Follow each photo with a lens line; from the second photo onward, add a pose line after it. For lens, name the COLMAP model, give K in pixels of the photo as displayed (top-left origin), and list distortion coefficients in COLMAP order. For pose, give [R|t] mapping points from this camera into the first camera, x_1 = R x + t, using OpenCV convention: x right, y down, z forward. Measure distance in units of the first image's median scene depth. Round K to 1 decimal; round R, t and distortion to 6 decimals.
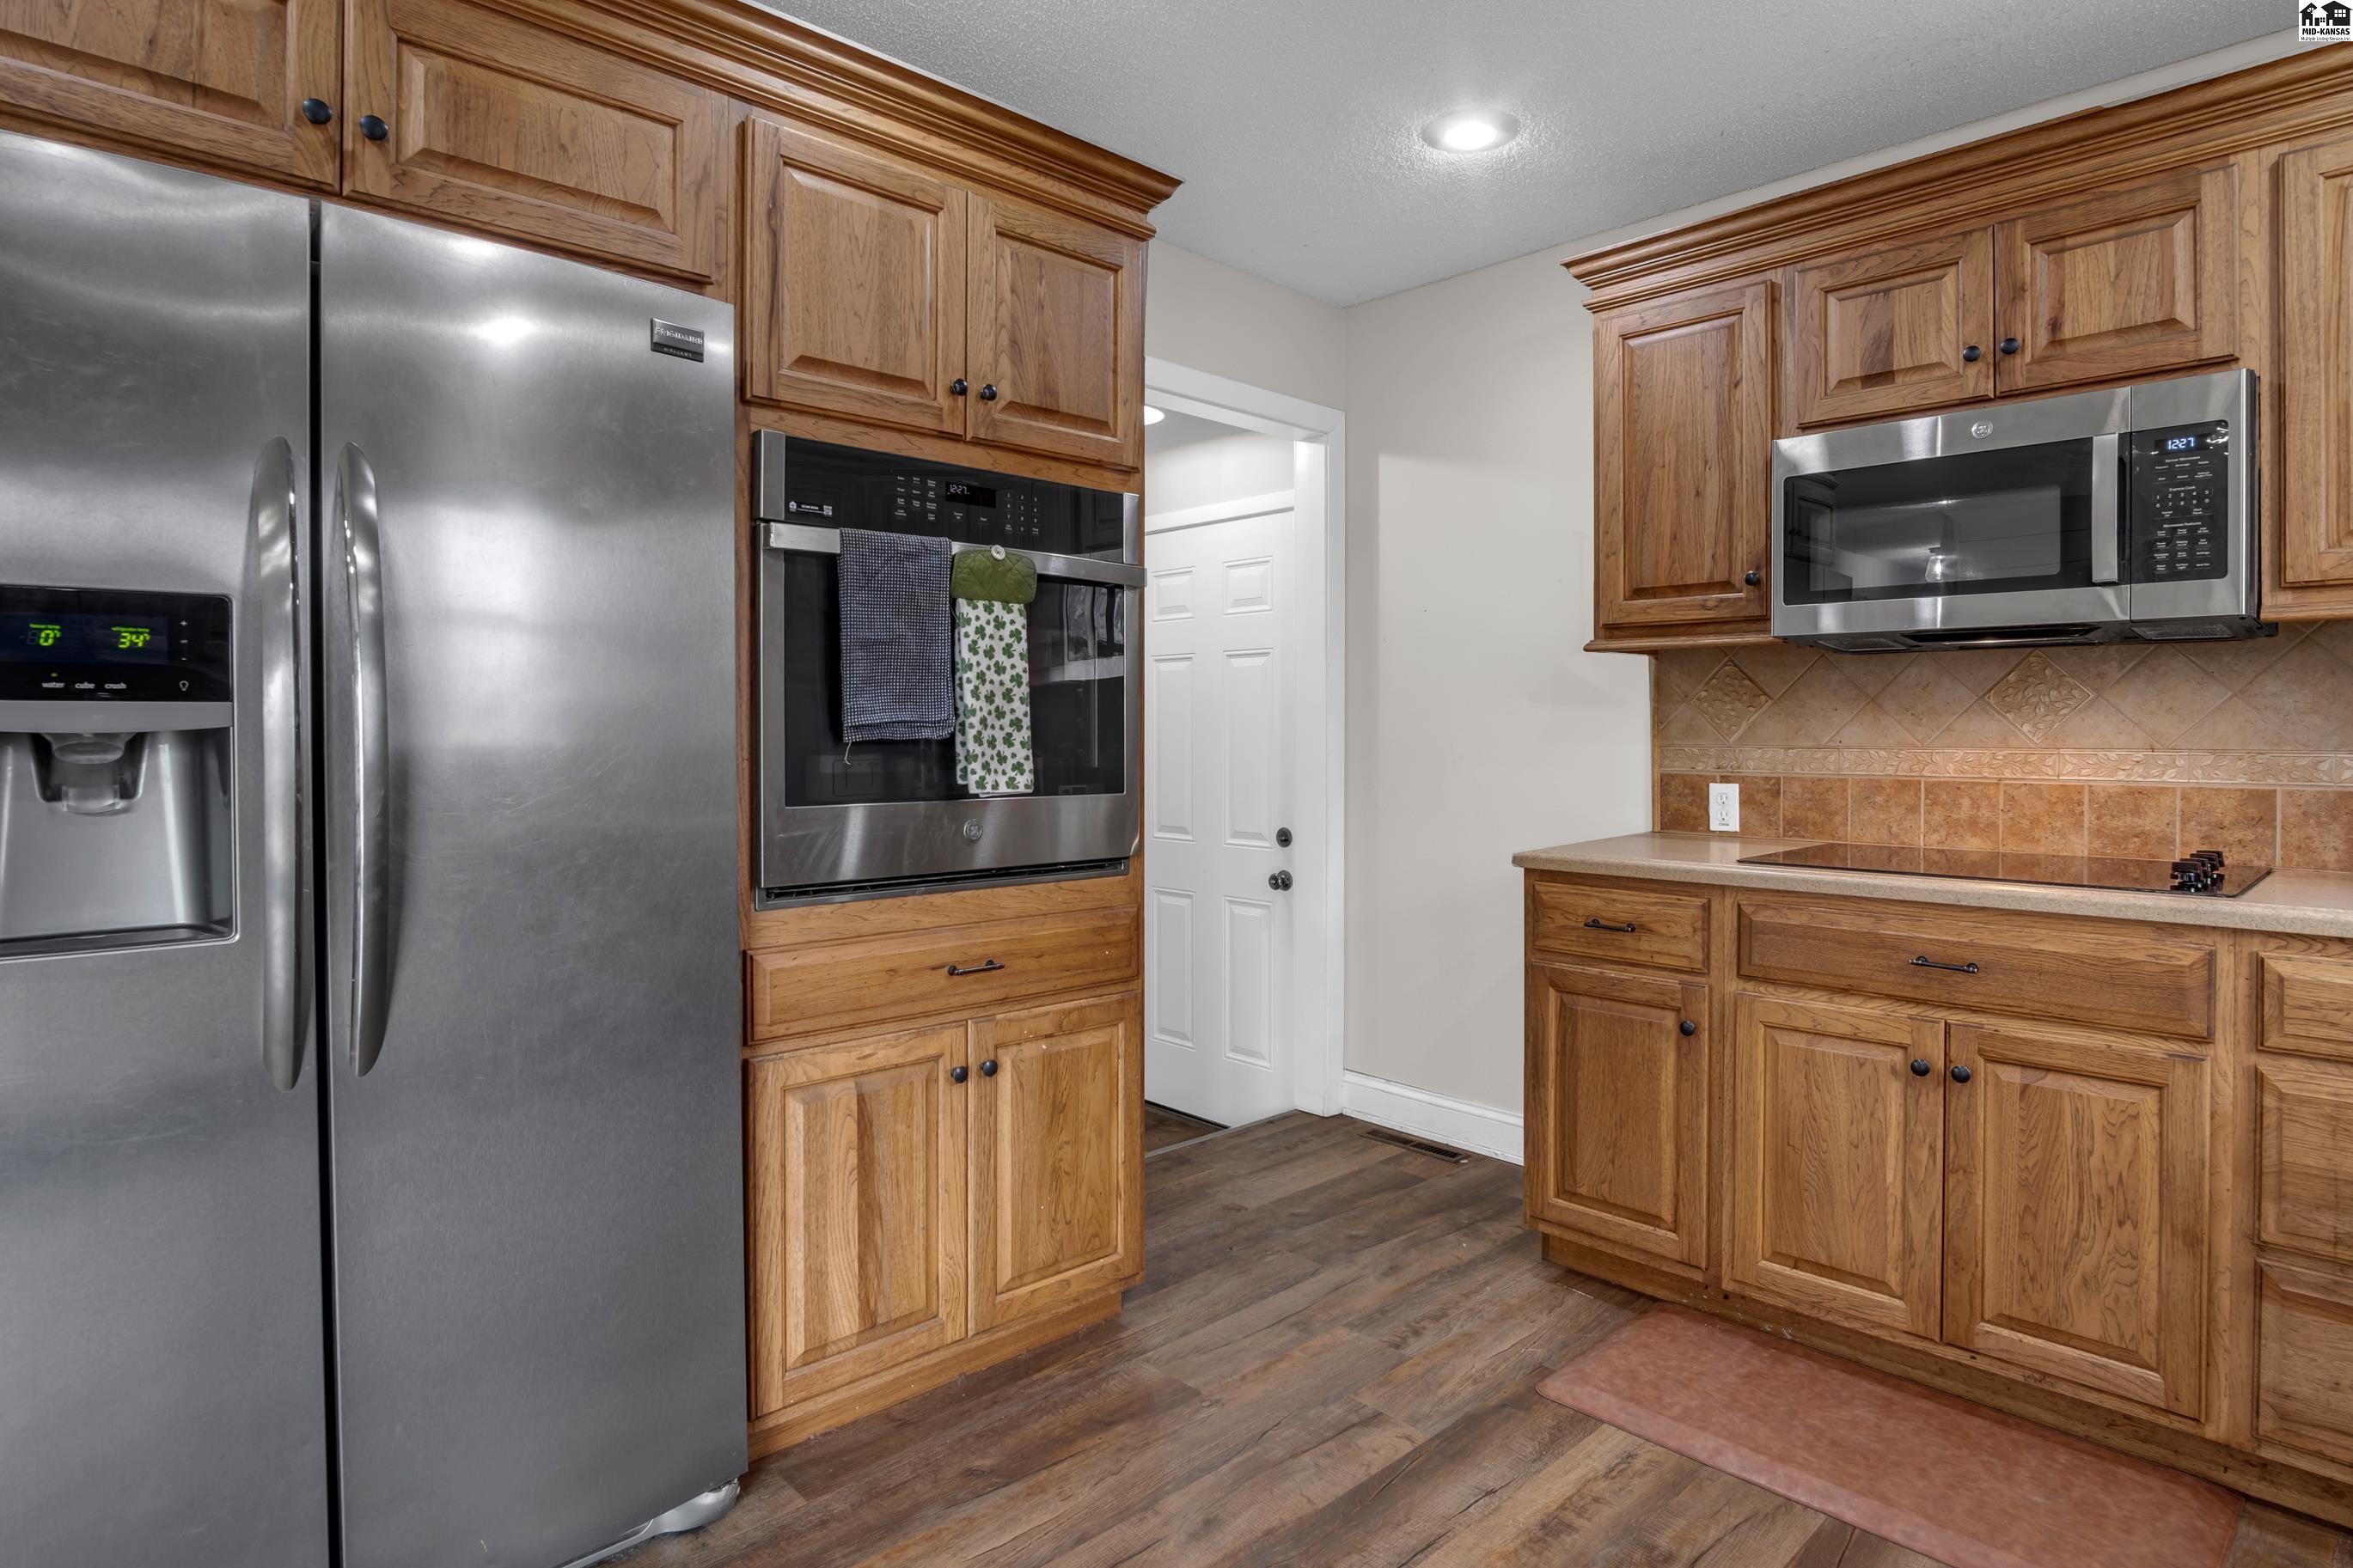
lens RADIAL K [[1282.6, 0, 1161.4], [0, 1282.6, 737.5], [0, 0, 1]] dist [-0.032282, 0.008314]
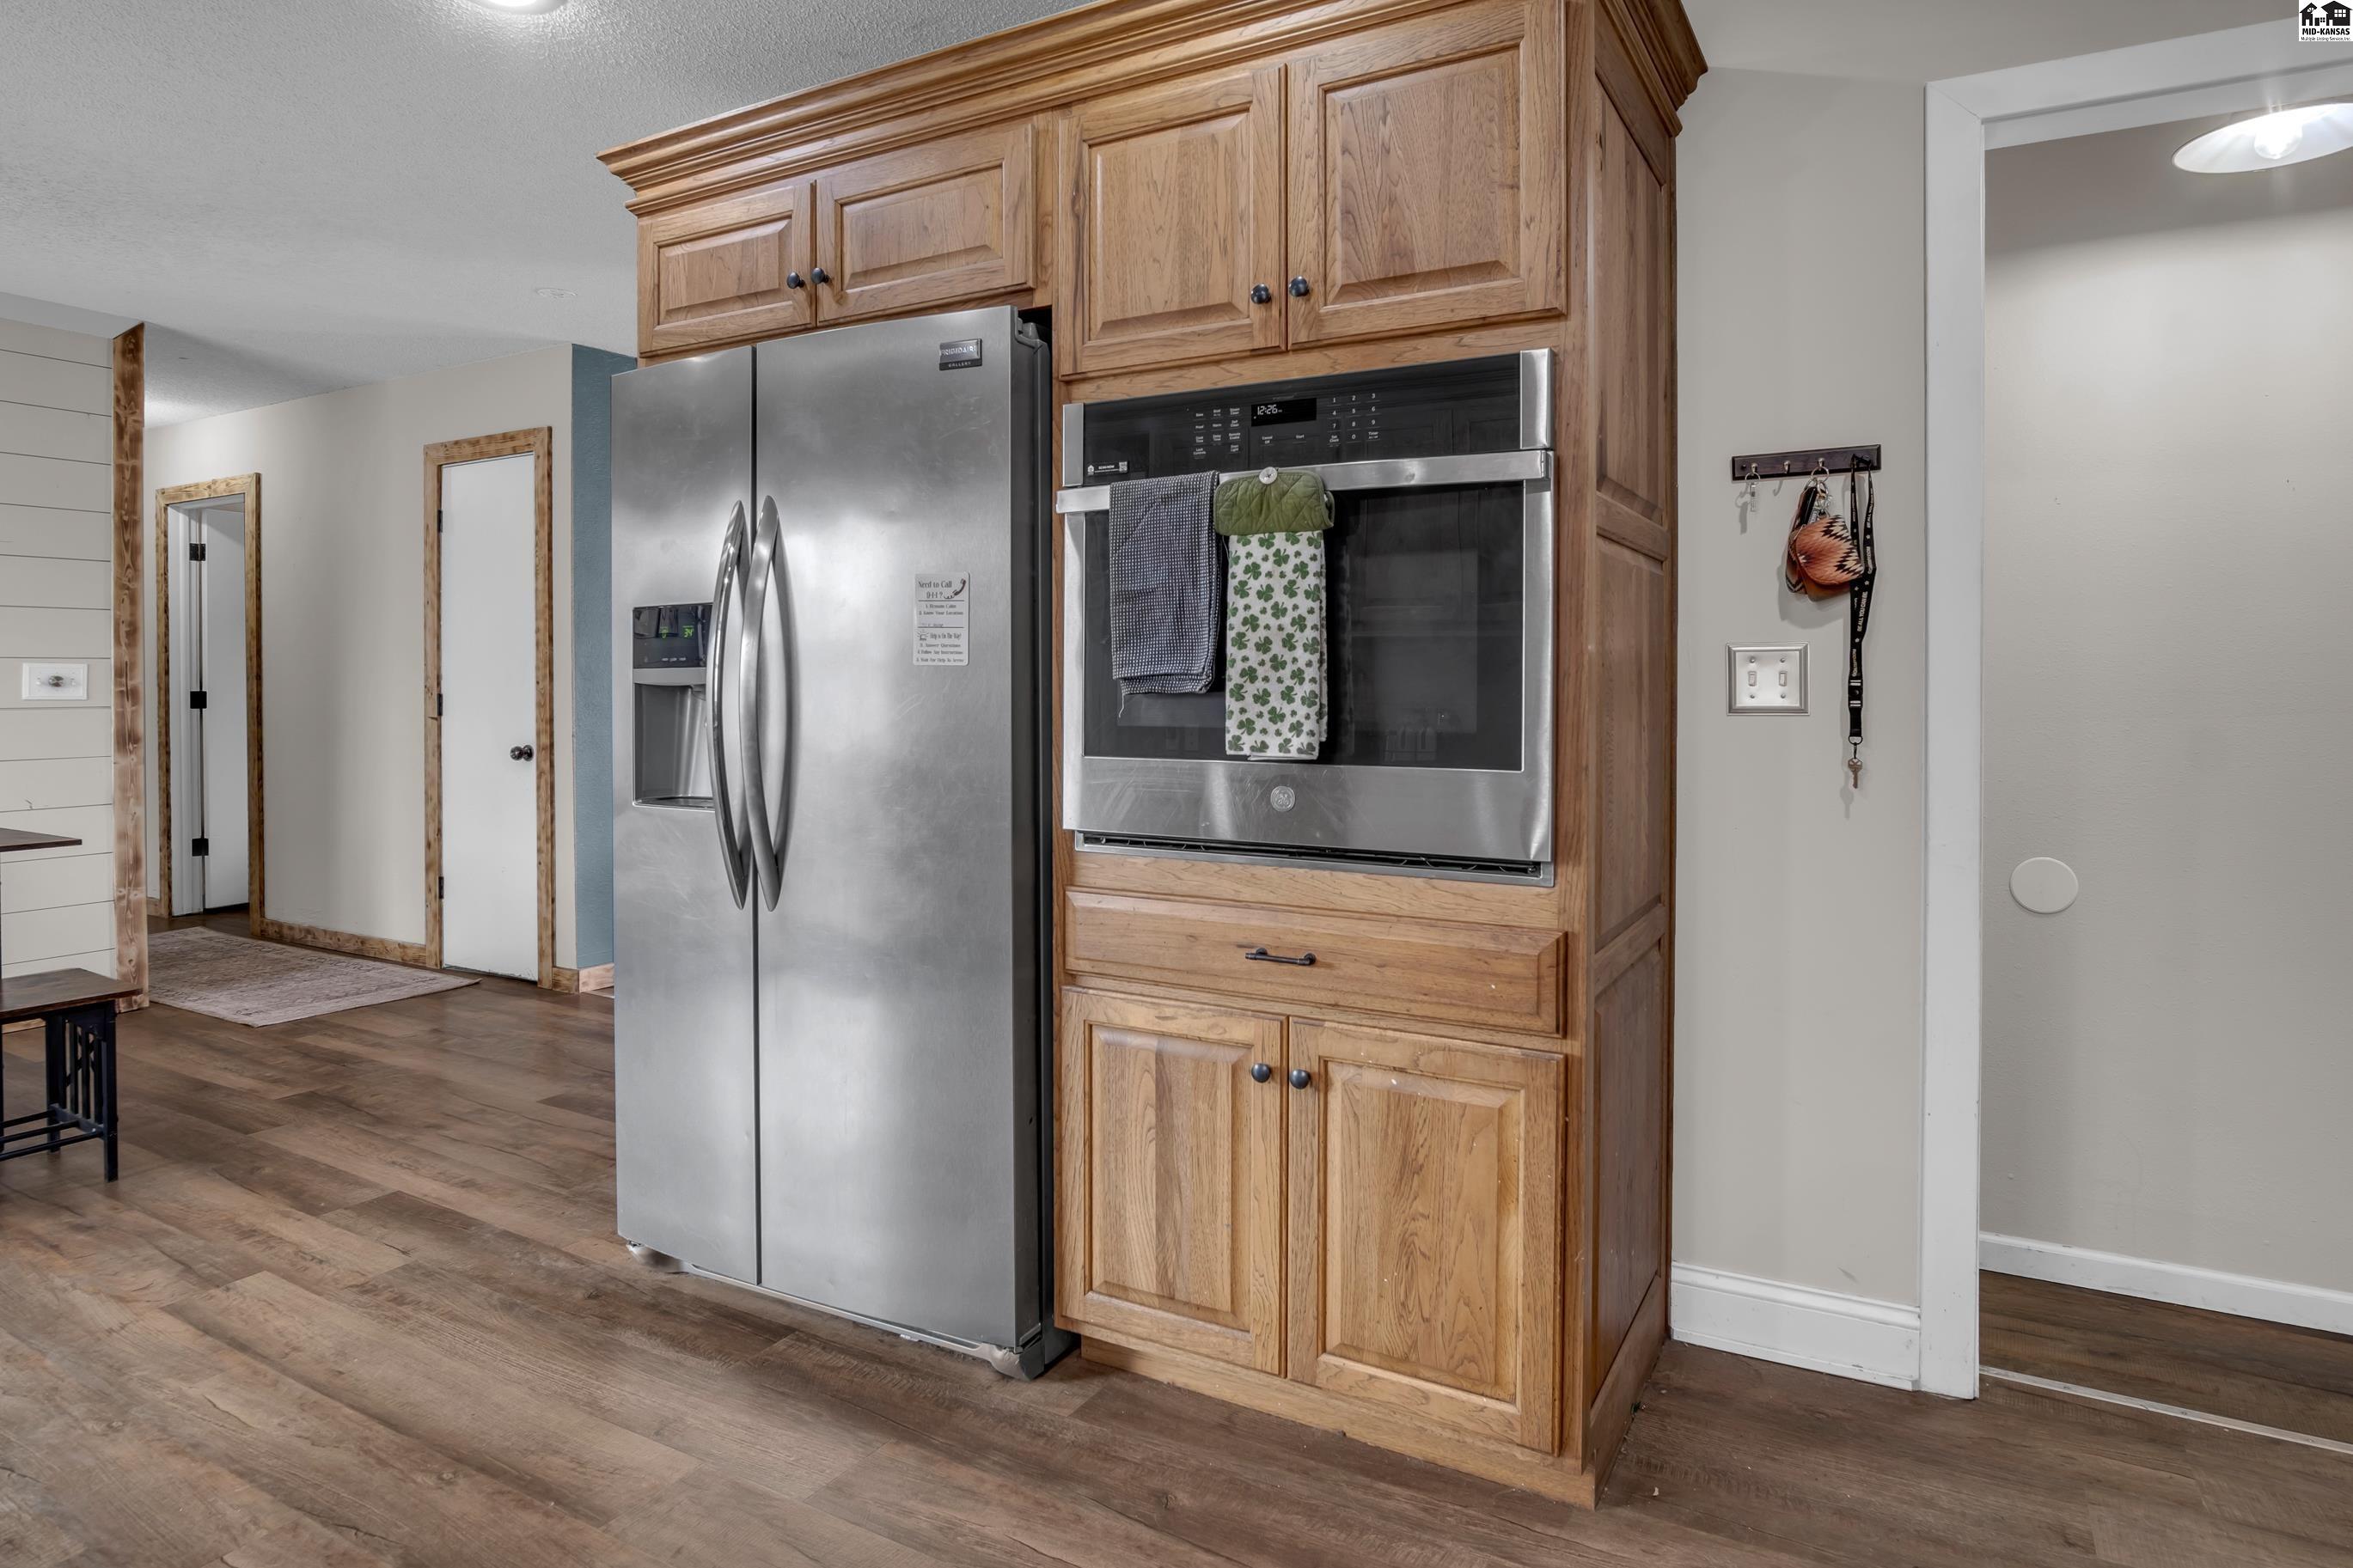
lens RADIAL K [[1282.6, 0, 1246.0], [0, 1282.6, 692.8], [0, 0, 1]] dist [-0.032282, 0.008314]
pose [[0.320545, 0.007250, -0.947205, 0.668813], [-0.004986, 0.999970, 0.005967, -0.004369], [0.947220, 0.002810, 0.320572, 0.700000]]
